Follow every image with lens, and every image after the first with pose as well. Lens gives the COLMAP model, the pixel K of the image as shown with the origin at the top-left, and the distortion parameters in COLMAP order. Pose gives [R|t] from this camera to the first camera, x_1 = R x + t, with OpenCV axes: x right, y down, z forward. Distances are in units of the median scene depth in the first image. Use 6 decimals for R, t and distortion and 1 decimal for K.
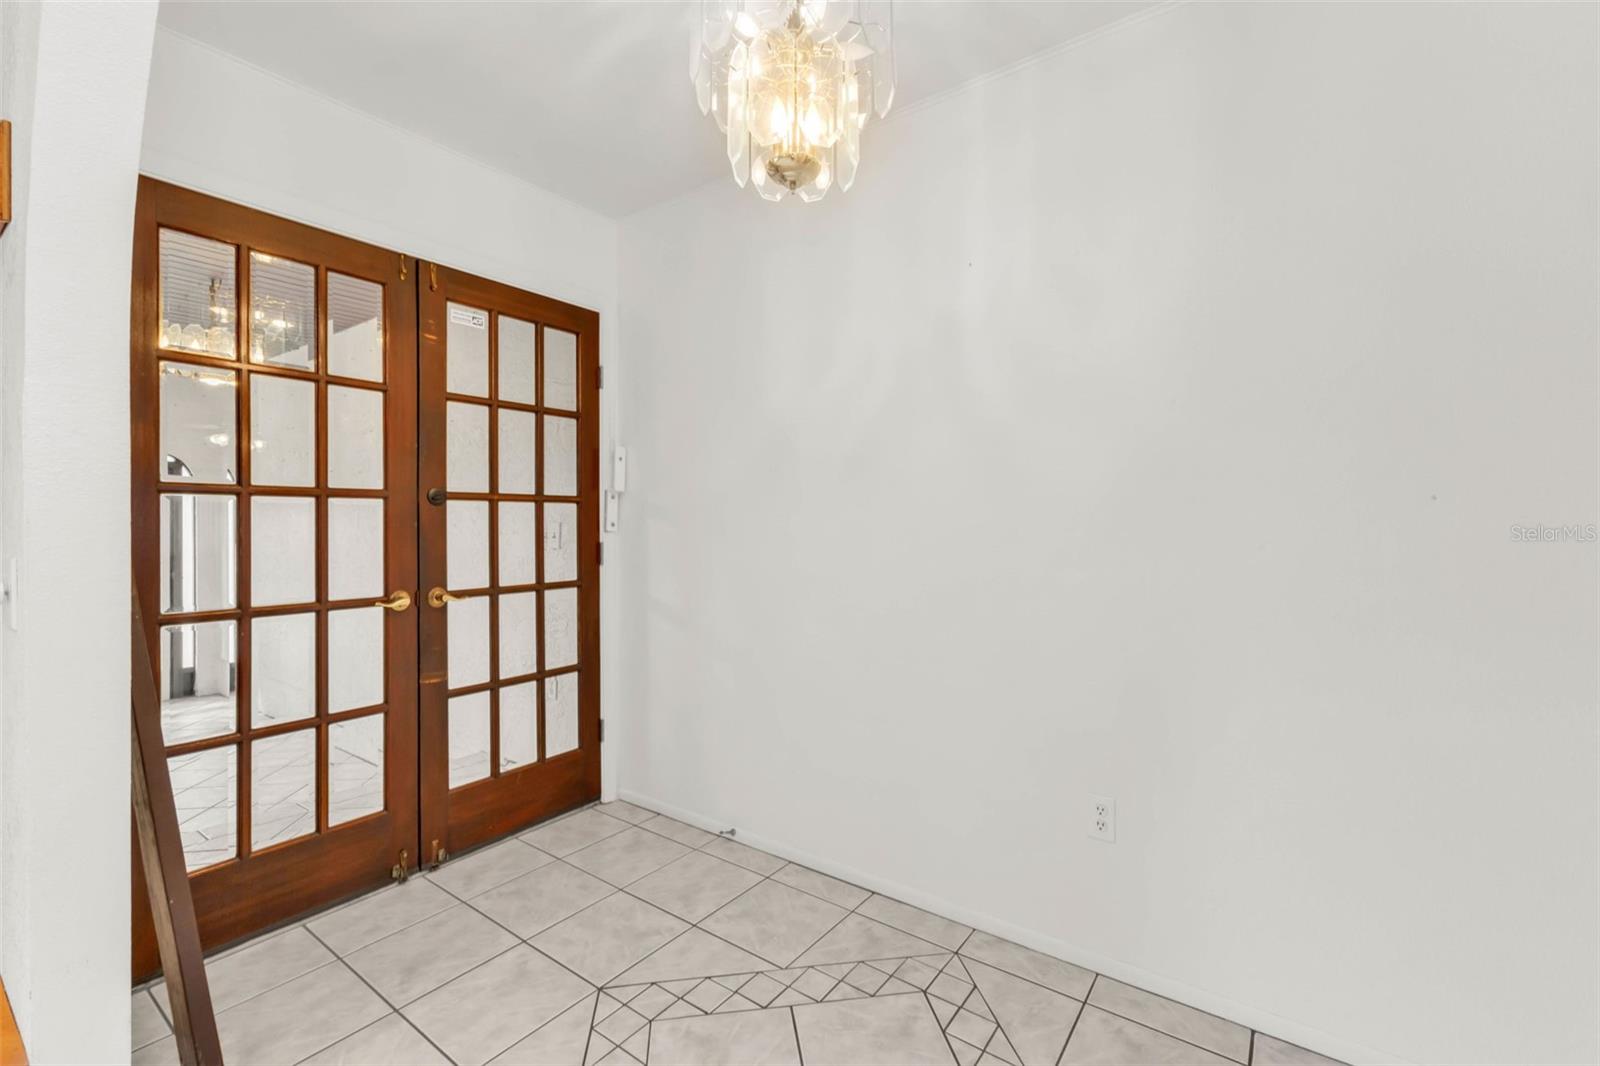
lens RADIAL K [[697.1, 0, 799.4], [0, 697.1, 520.9], [0, 0, 1]] dist [0.007640, -0.000045]
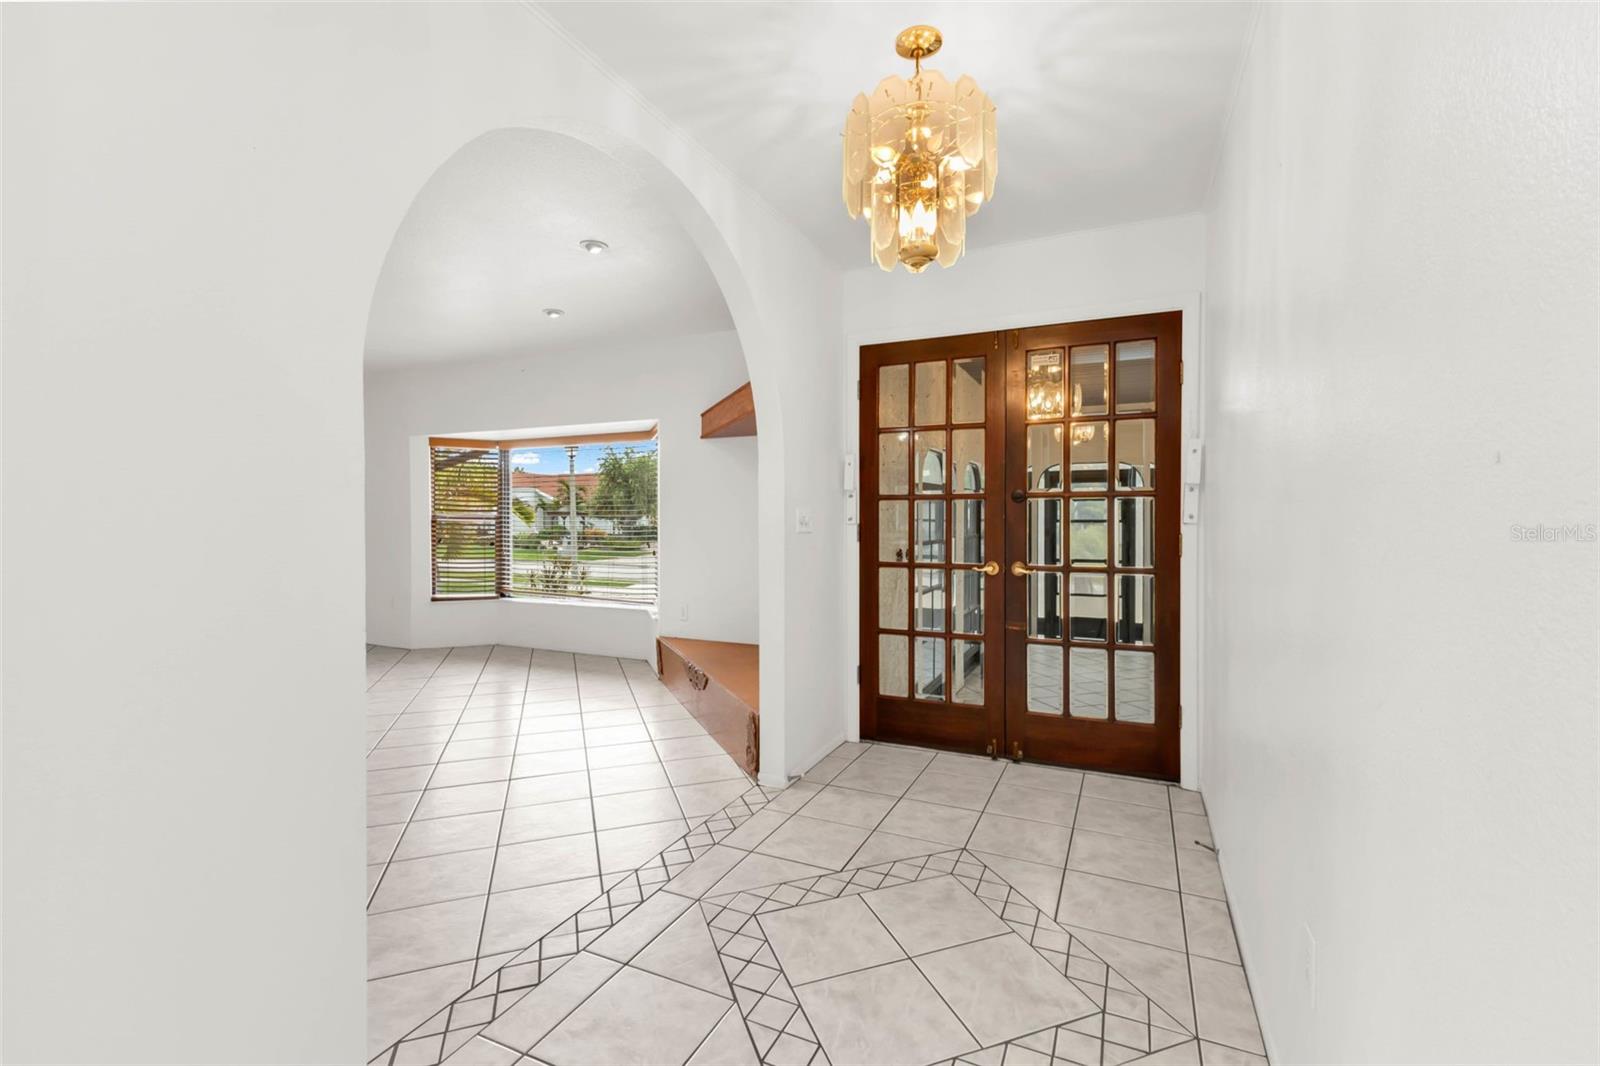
lens RADIAL K [[697.1, 0, 799.4], [0, 697.1, 520.9], [0, 0, 1]] dist [0.007640, -0.000045]
pose [[0.184680, 0.007844, -0.982767, 0.775396], [0.004269, 0.999952, 0.008784, -0.000226], [0.982789, -0.005818, 0.184638, 0.320621]]
